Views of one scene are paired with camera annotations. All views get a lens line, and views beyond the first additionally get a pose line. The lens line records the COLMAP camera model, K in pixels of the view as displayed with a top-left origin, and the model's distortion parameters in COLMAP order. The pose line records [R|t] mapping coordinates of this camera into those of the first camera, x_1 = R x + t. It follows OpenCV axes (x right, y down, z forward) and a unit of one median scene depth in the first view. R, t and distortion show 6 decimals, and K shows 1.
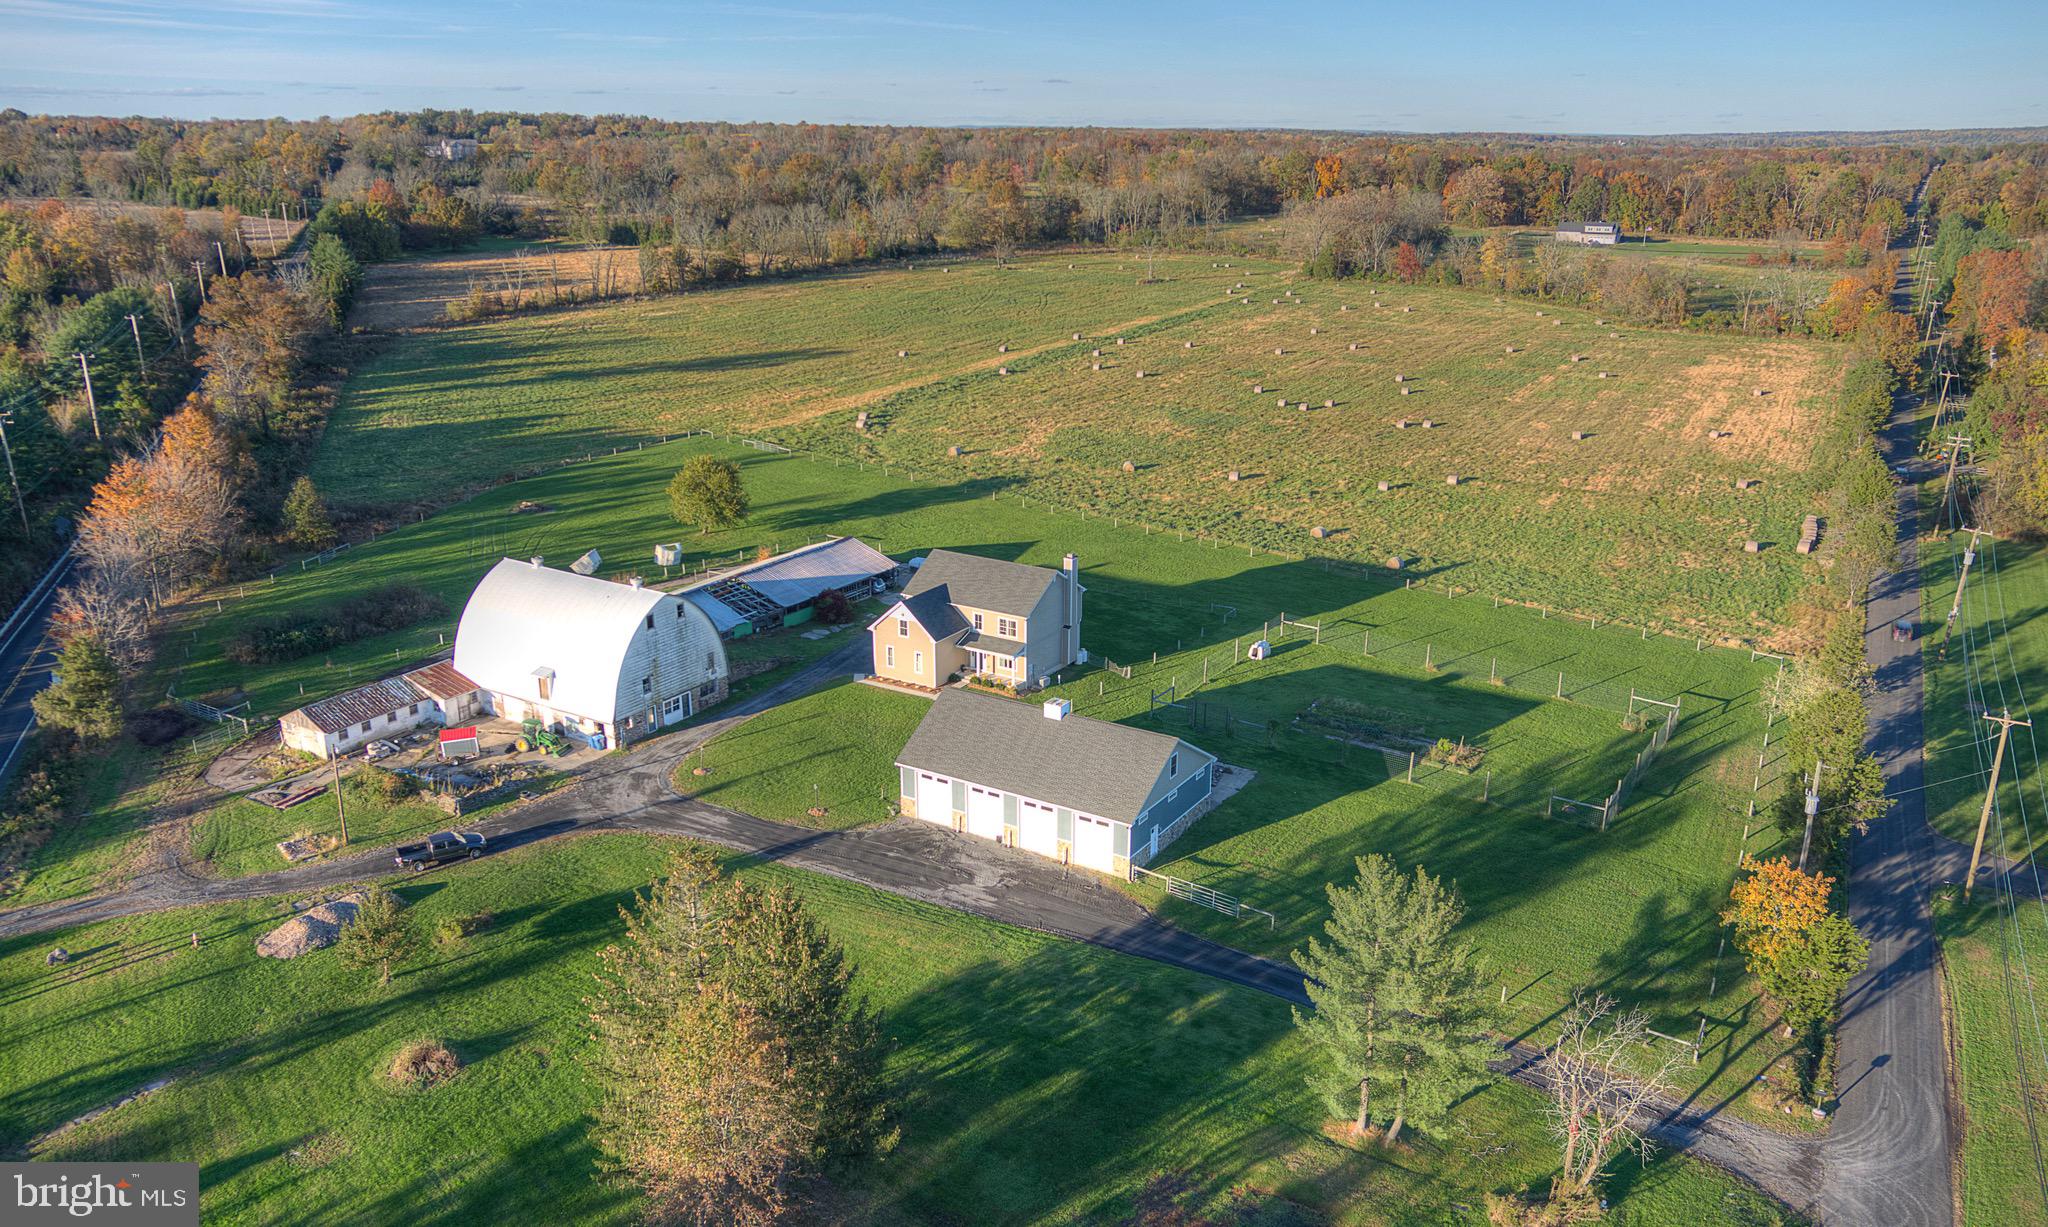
lens RADIAL K [[1510.8, 0, 1023.1], [0, 1510.8, 619.9], [0, 0, 1]] dist [-0.018992, 0.046497]
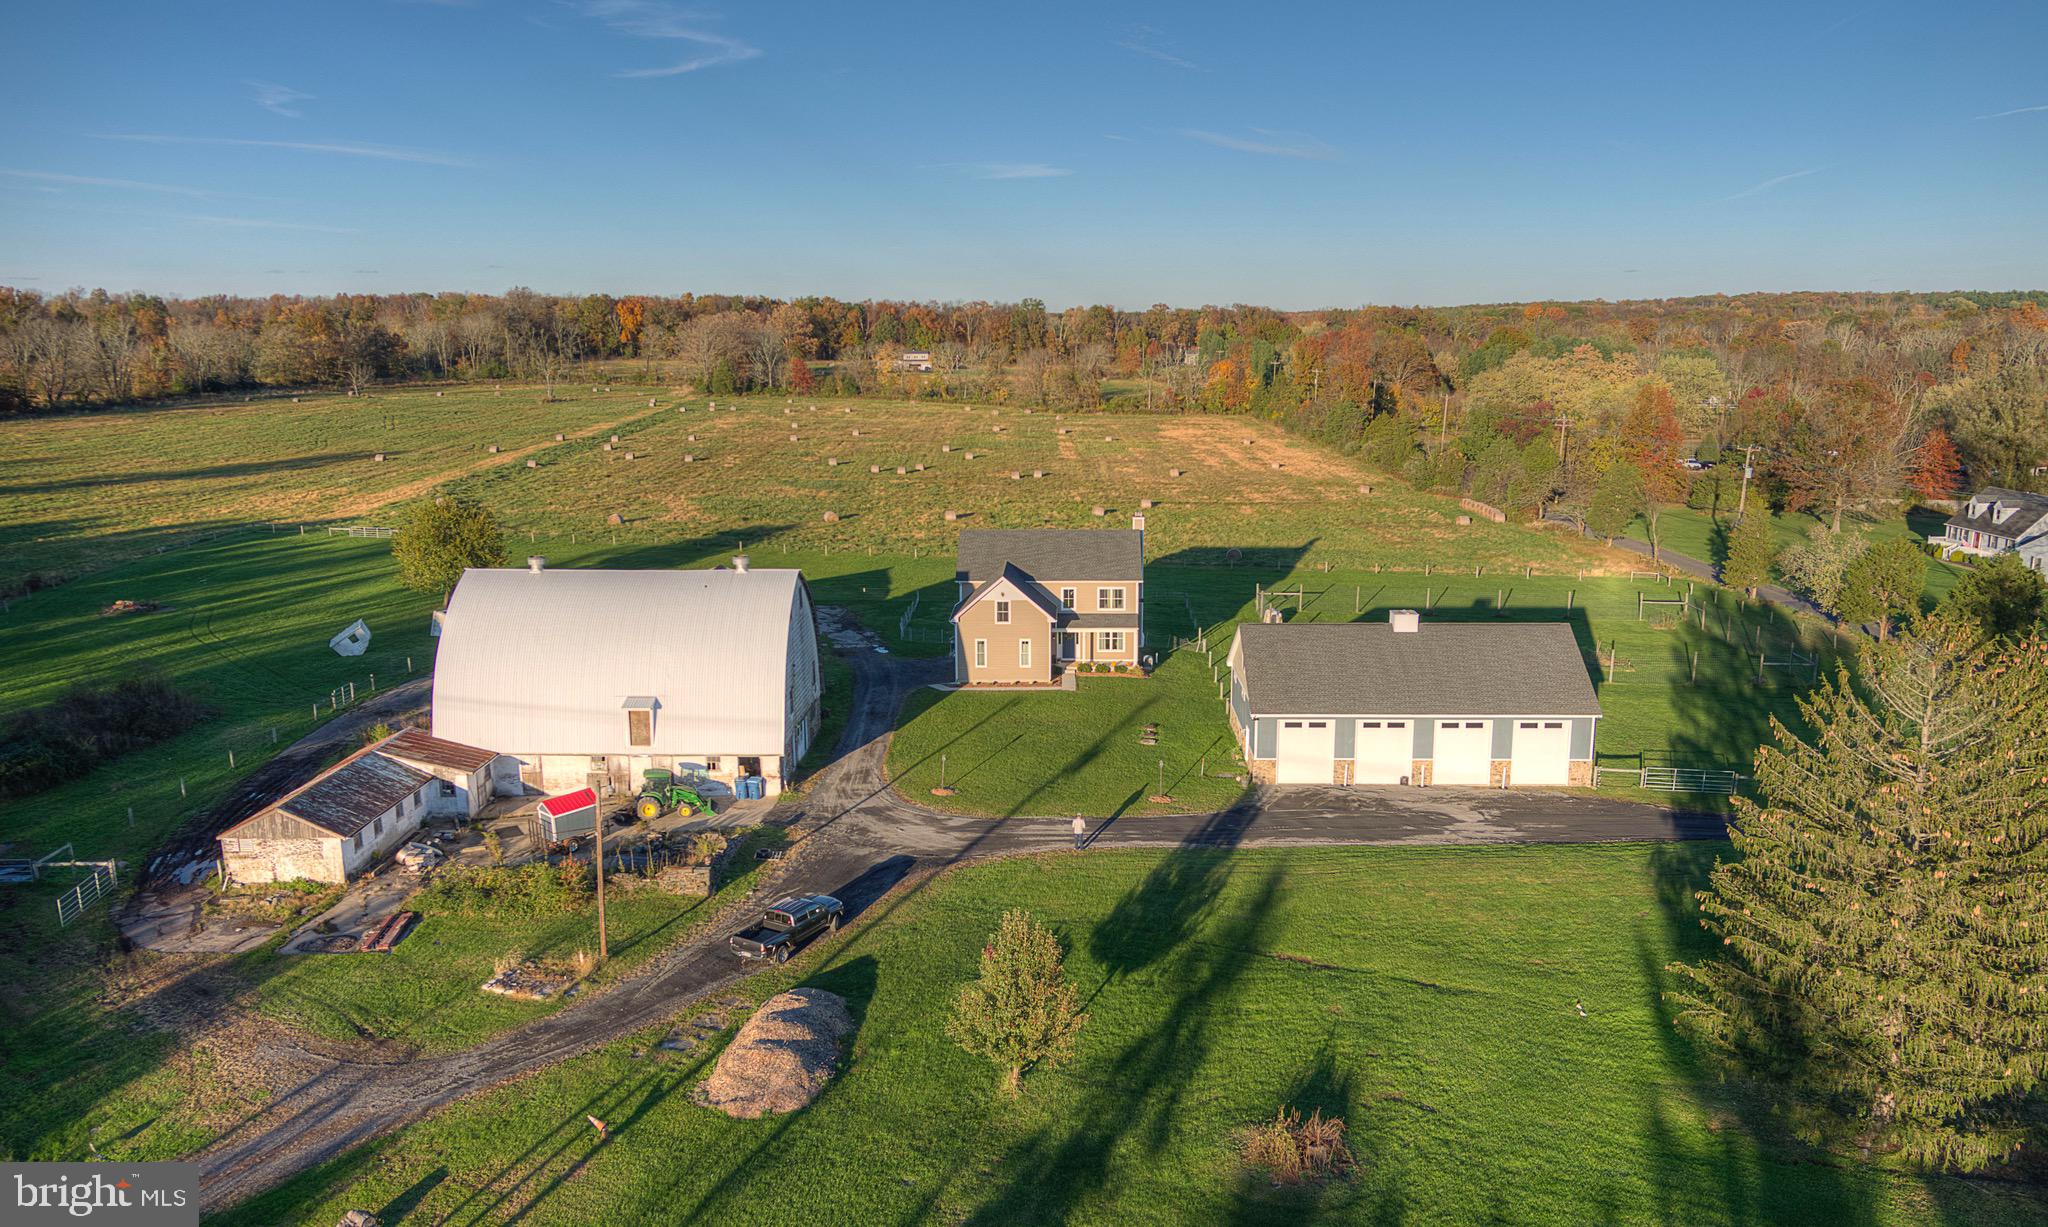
lens RADIAL K [[1510.8, 0, 1024.1], [0, 1510.8, 631.4], [0, 0, 1]] dist [-0.018992, 0.046497]
pose [[0.863558, -0.109257, 0.492271, -0.456410], [0.162481, 0.984466, -0.066532, 0.069409], [-0.477355, 0.137439, 0.867896, 0.309173]]
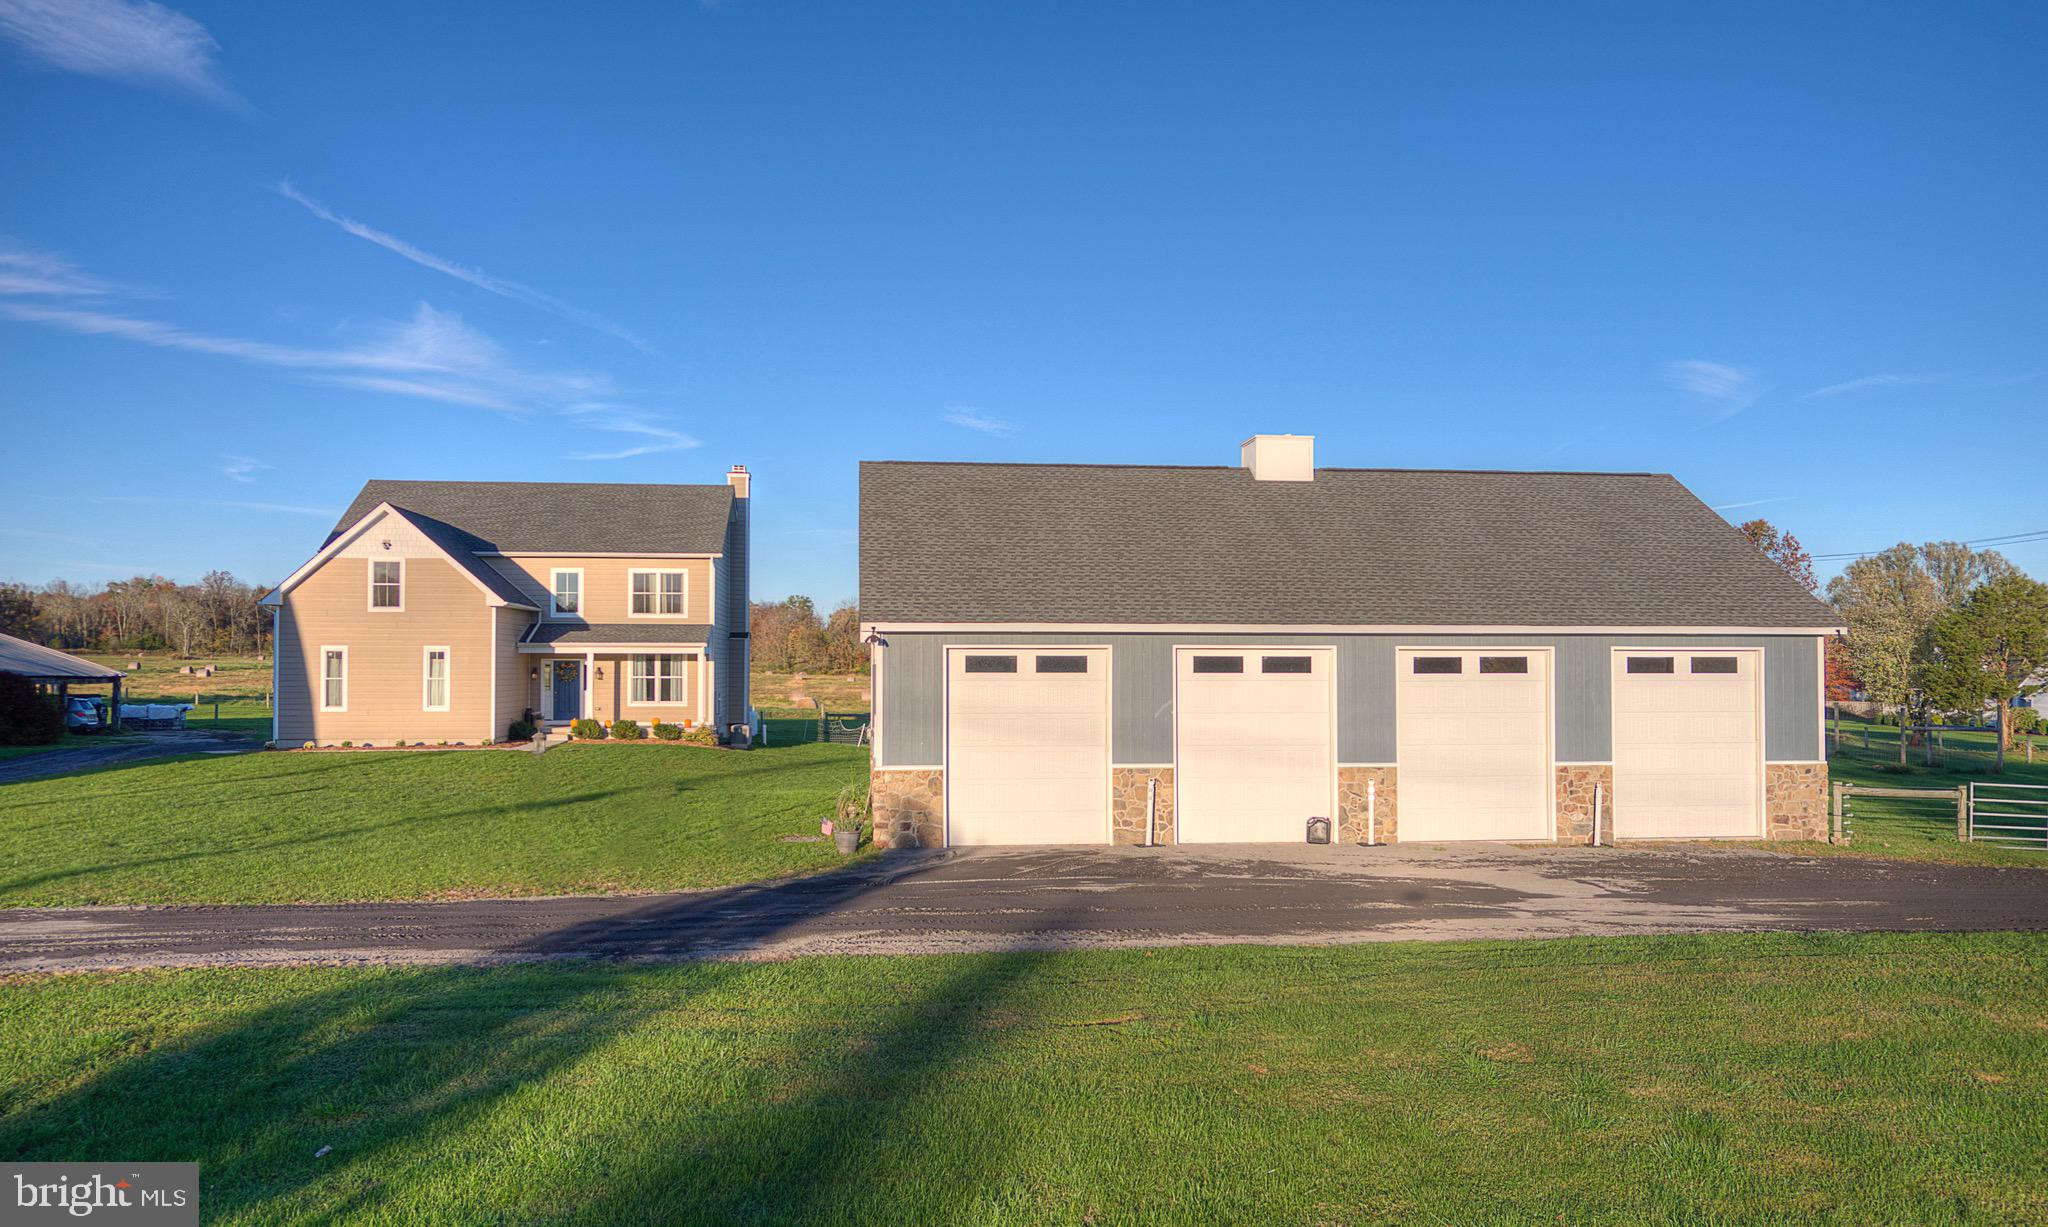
lens RADIAL K [[1510.8, 0, 1024.0], [0, 1510.8, 626.9], [0, 0, 1]] dist [-0.018992, 0.046497]
pose [[0.786255, 0.014211, 0.617738, -0.179432], [0.190189, 0.945634, -0.263826, 0.136294], [-0.587904, 0.324921, 0.740807, 0.647961]]
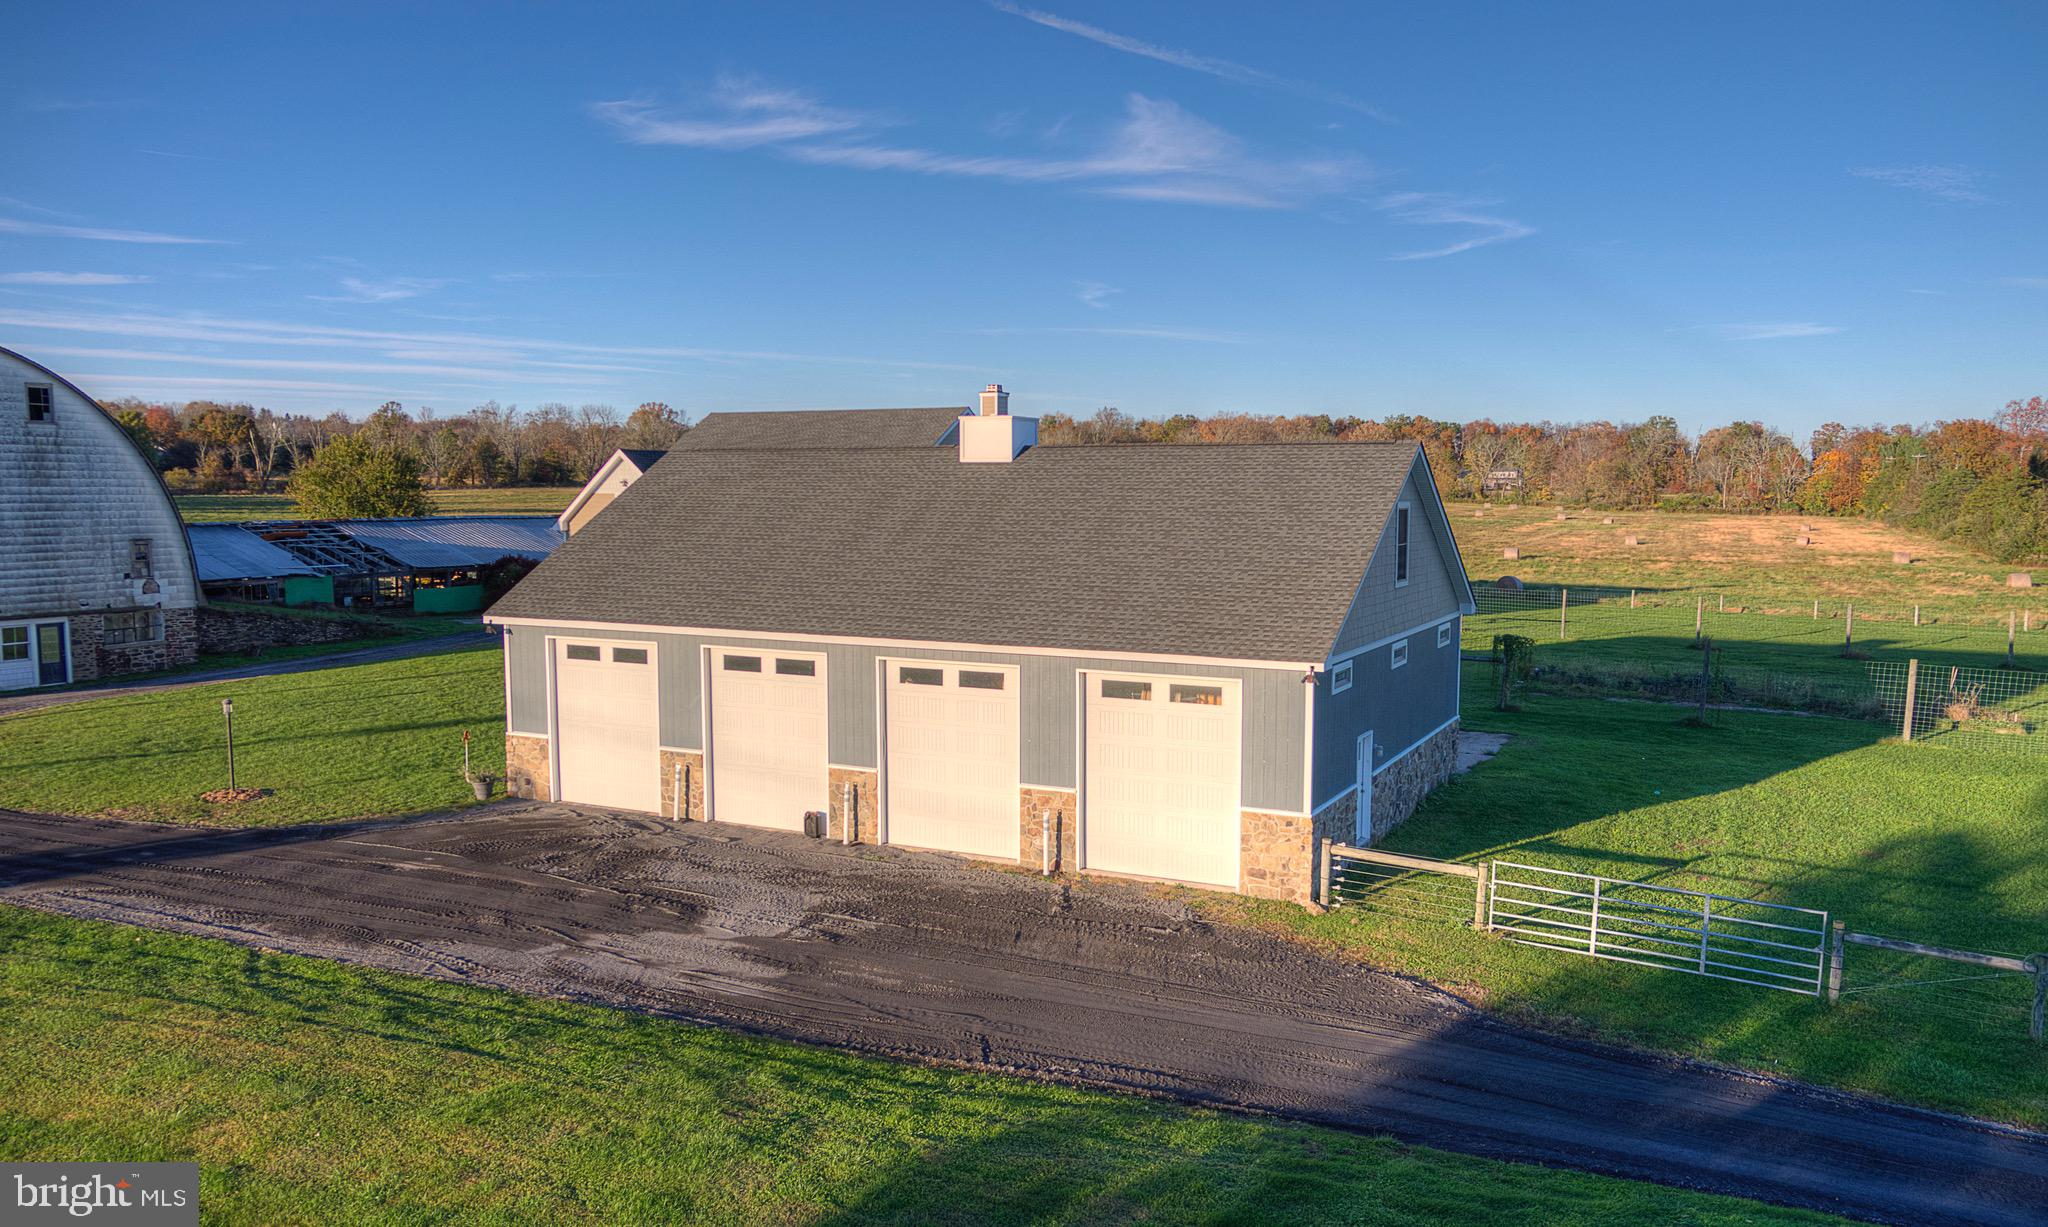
lens RADIAL K [[1510.8, 0, 1022.3], [0, 1510.8, 606.8], [0, 0, 1]] dist [-0.018992, 0.046497]
pose [[0.996477, -0.008756, 0.083409, -0.000010], [0.027480, 0.973719, -0.226087, 0.135478], [-0.079238, 0.227583, 0.970529, 0.559399]]
